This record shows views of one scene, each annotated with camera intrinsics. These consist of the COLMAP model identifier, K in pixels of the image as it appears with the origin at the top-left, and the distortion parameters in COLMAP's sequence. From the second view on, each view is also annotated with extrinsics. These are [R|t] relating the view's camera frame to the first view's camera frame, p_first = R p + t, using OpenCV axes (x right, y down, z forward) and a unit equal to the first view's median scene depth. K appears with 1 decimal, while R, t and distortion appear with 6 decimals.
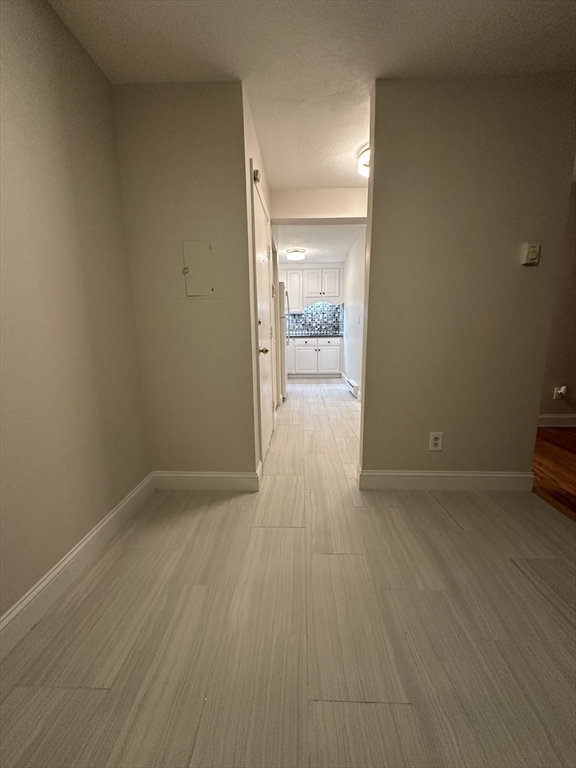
lens RADIAL K [[307.6, 0, 288.9], [0, 307.6, 383.3], [0, 0, 1]] dist [-0.003488, 0.000839]
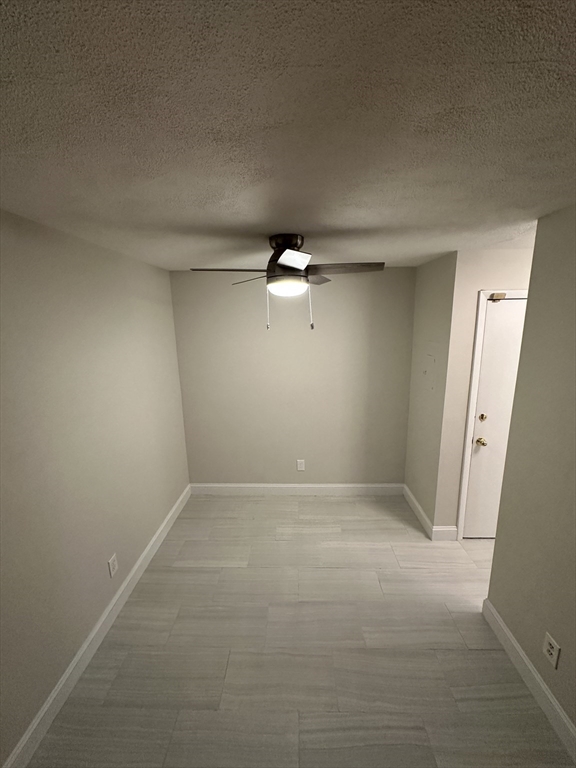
lens RADIAL K [[307.6, 0, 288.9], [0, 307.6, 383.3], [0, 0, 1]] dist [-0.003488, 0.000839]
pose [[0.016022, 0.214836, -0.976519, 0.864232], [-0.163644, 0.964038, 0.209406, -0.394638], [0.986389, 0.156446, 0.050602, 0.197741]]
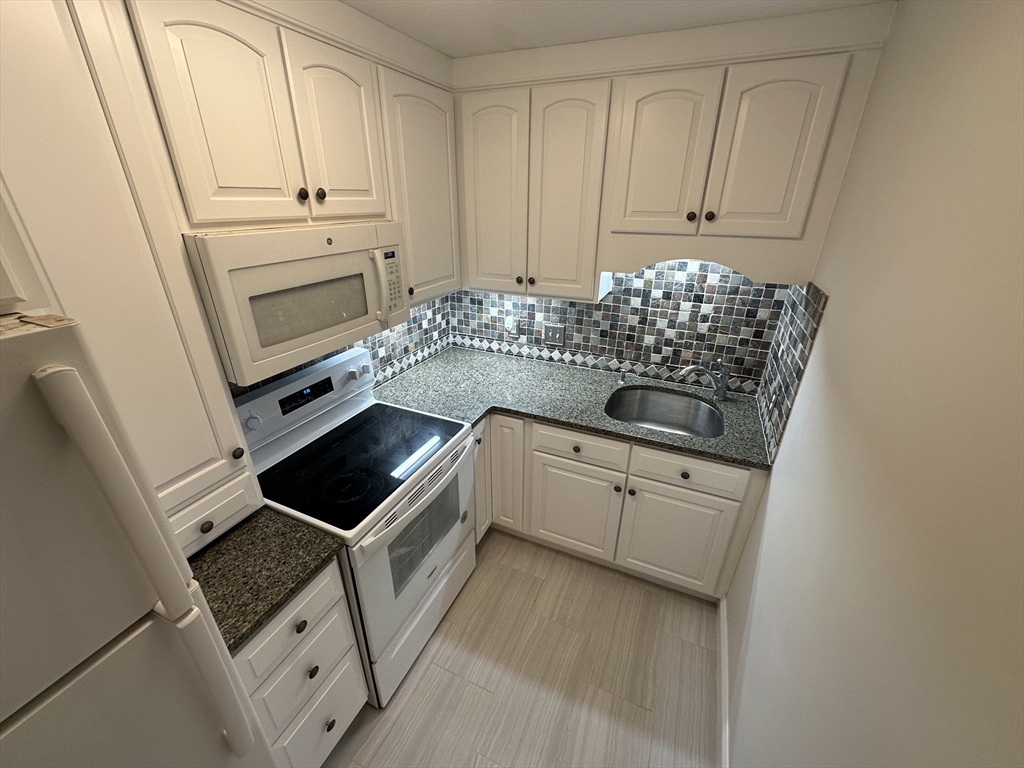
lens RADIAL K [[410.1, 0, 510.9], [0, 410.1, 383.0], [0, 0, 1]] dist [-0.003488, 0.000839]
pose [[0.927816, 0.170663, -0.331710, 0.269616], [-0.084253, 0.962106, 0.259334, -0.667342], [0.363399, -0.212667, 0.907036, 1.896803]]
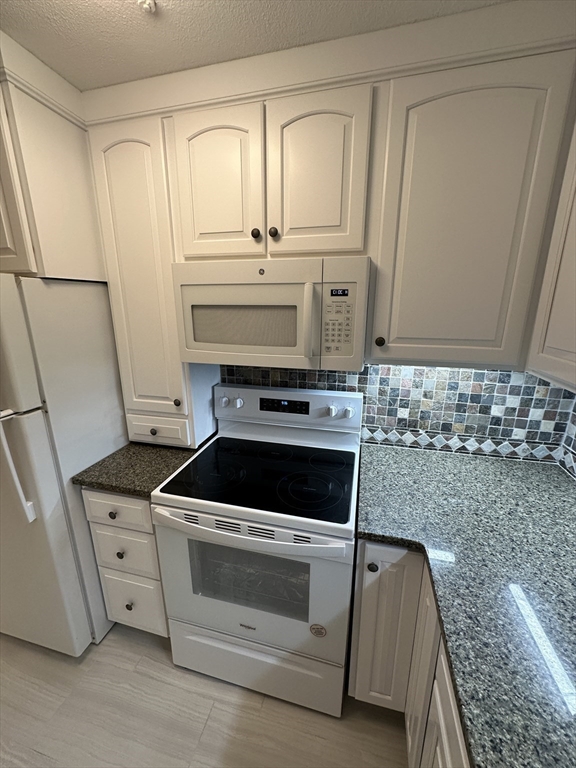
lens RADIAL K [[307.6, 0, 288.9], [0, 307.6, 383.3], [0, 0, 1]] dist [-0.003488, 0.000839]
pose [[-0.208700, 0.261811, -0.942284, 0.307928], [-0.175897, 0.937740, 0.299507, -0.675082], [0.962032, 0.228252, -0.149654, 2.481324]]
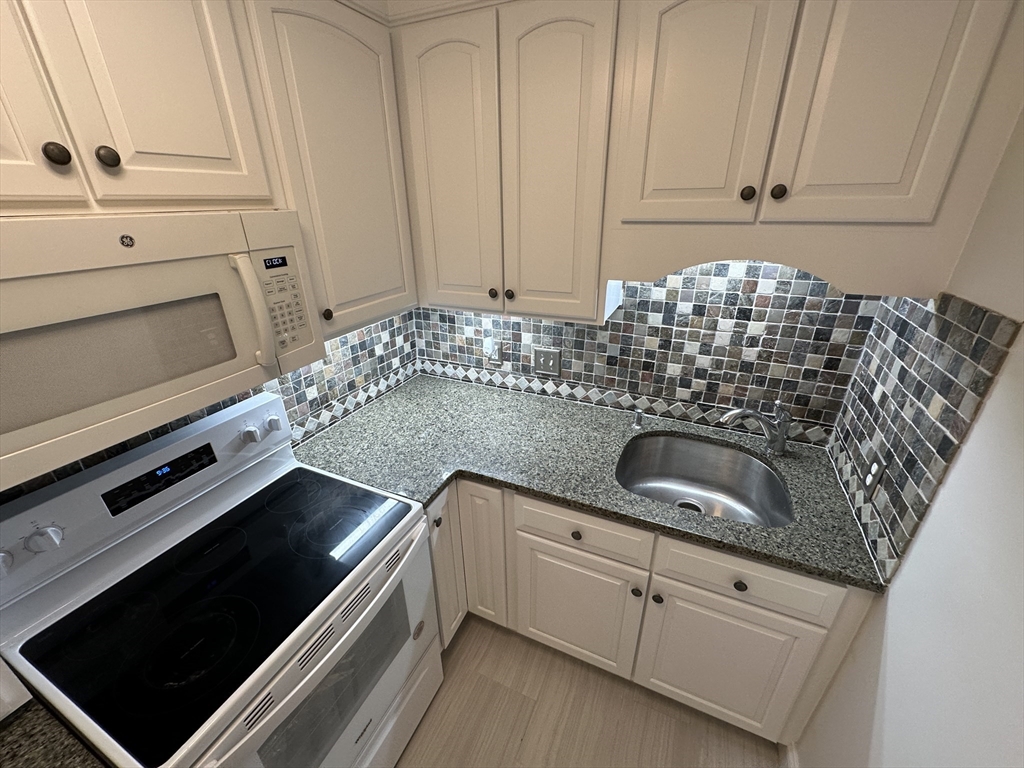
lens RADIAL K [[410.1, 0, 510.9], [0, 410.1, 383.0], [0, 0, 1]] dist [-0.003488, 0.000839]
pose [[0.925786, 0.154625, -0.344980, 0.223485], [-0.066632, 0.964984, 0.253704, -0.680969], [0.372129, -0.211889, 0.903672, 2.145746]]
